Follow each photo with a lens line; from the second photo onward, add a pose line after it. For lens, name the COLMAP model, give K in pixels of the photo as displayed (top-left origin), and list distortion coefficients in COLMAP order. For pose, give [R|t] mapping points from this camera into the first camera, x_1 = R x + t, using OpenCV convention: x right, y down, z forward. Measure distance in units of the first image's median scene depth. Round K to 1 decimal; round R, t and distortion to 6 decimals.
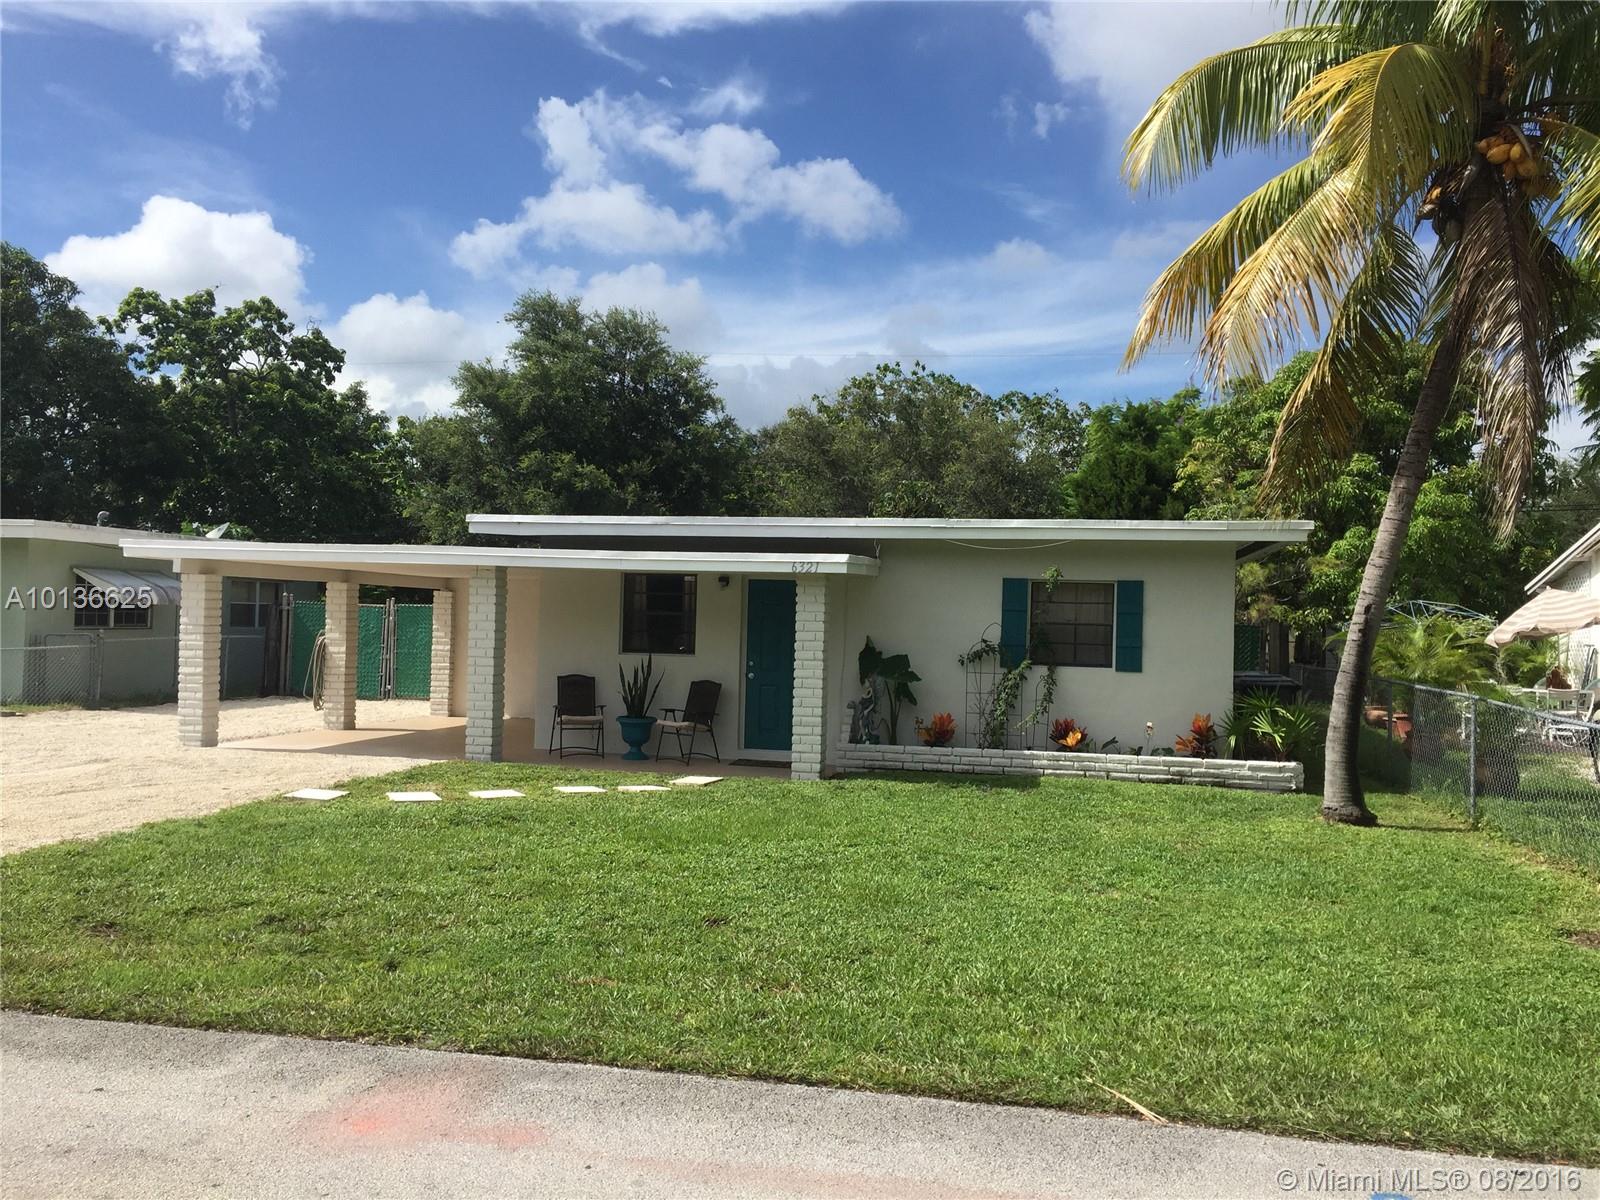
lens RADIAL K [[1363.4, 0, 803.5], [0, 1363.4, 599.0], [0, 0, 1]] dist [0.084499, -0.106806]
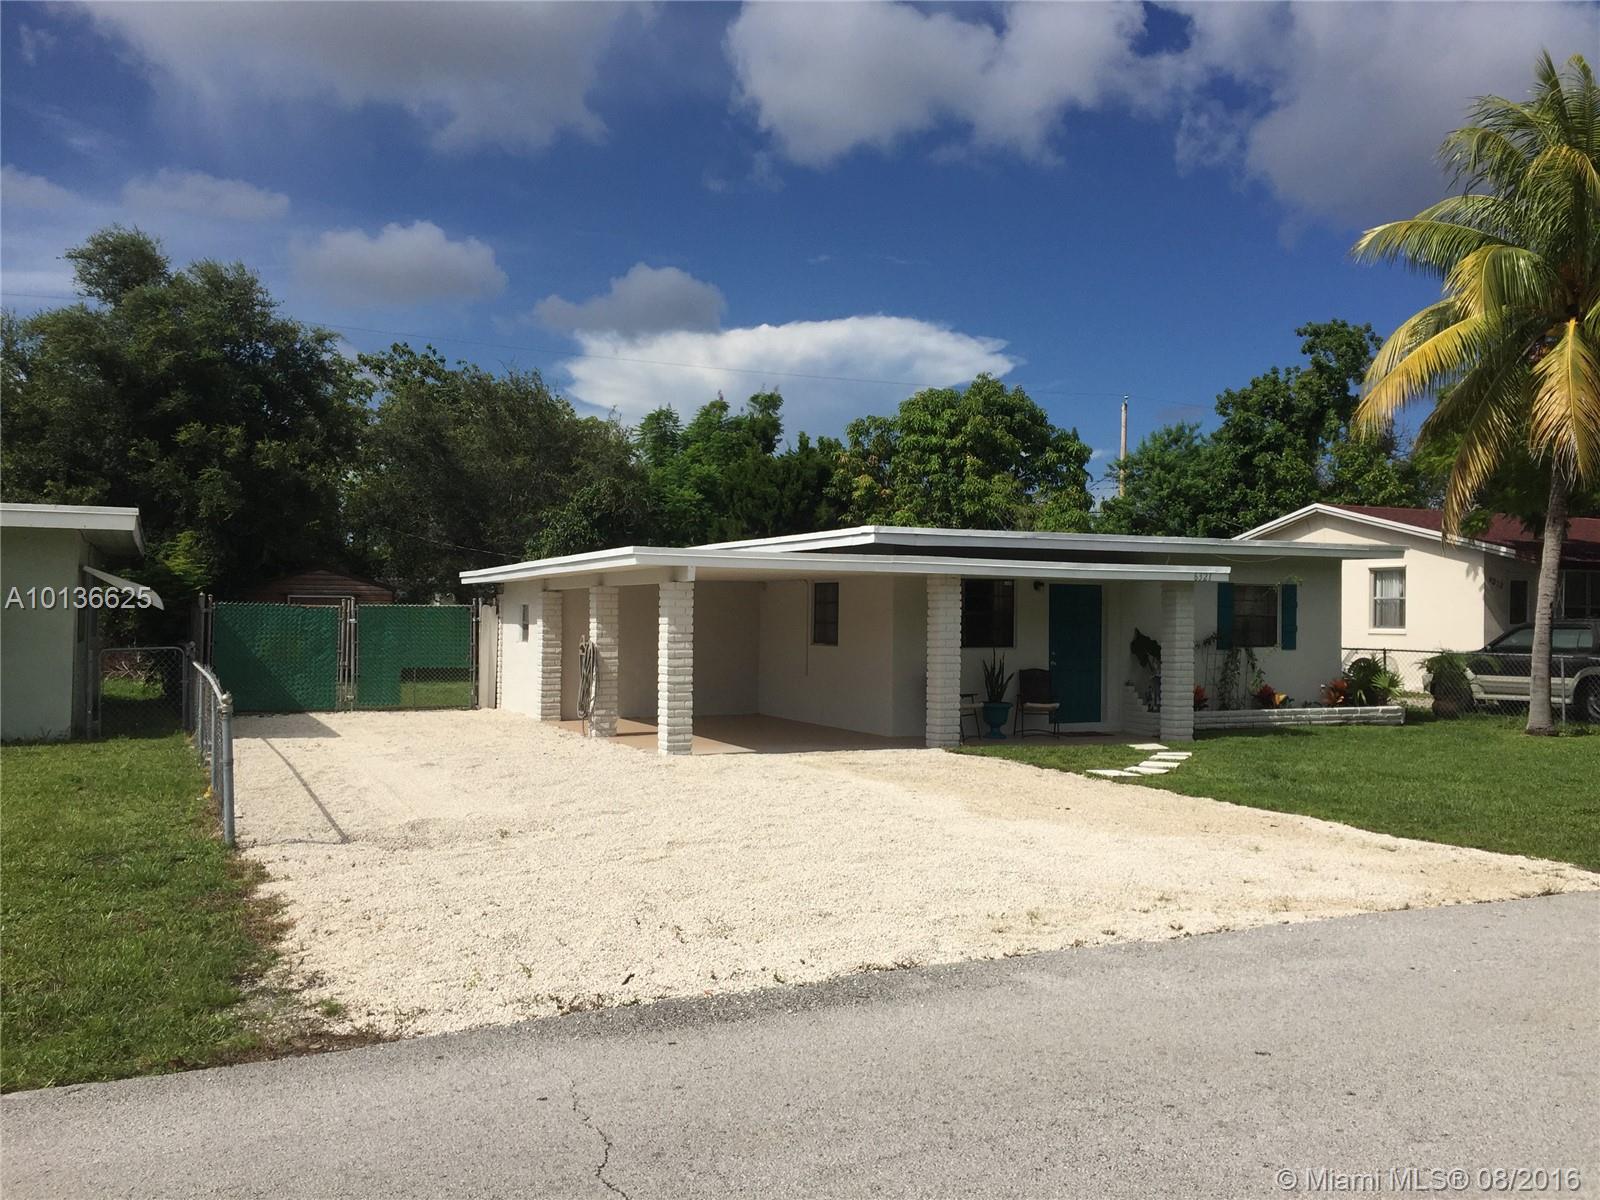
lens RADIAL K [[1363.4, 0, 806.2], [0, 1363.4, 602.7], [0, 0, 1]] dist [0.084499, -0.106806]
pose [[0.800515, -0.013239, 0.599166, -0.944018], [0.002718, 0.999826, 0.018460, -0.020859], [-0.599306, -0.013149, 0.800412, 0.160502]]
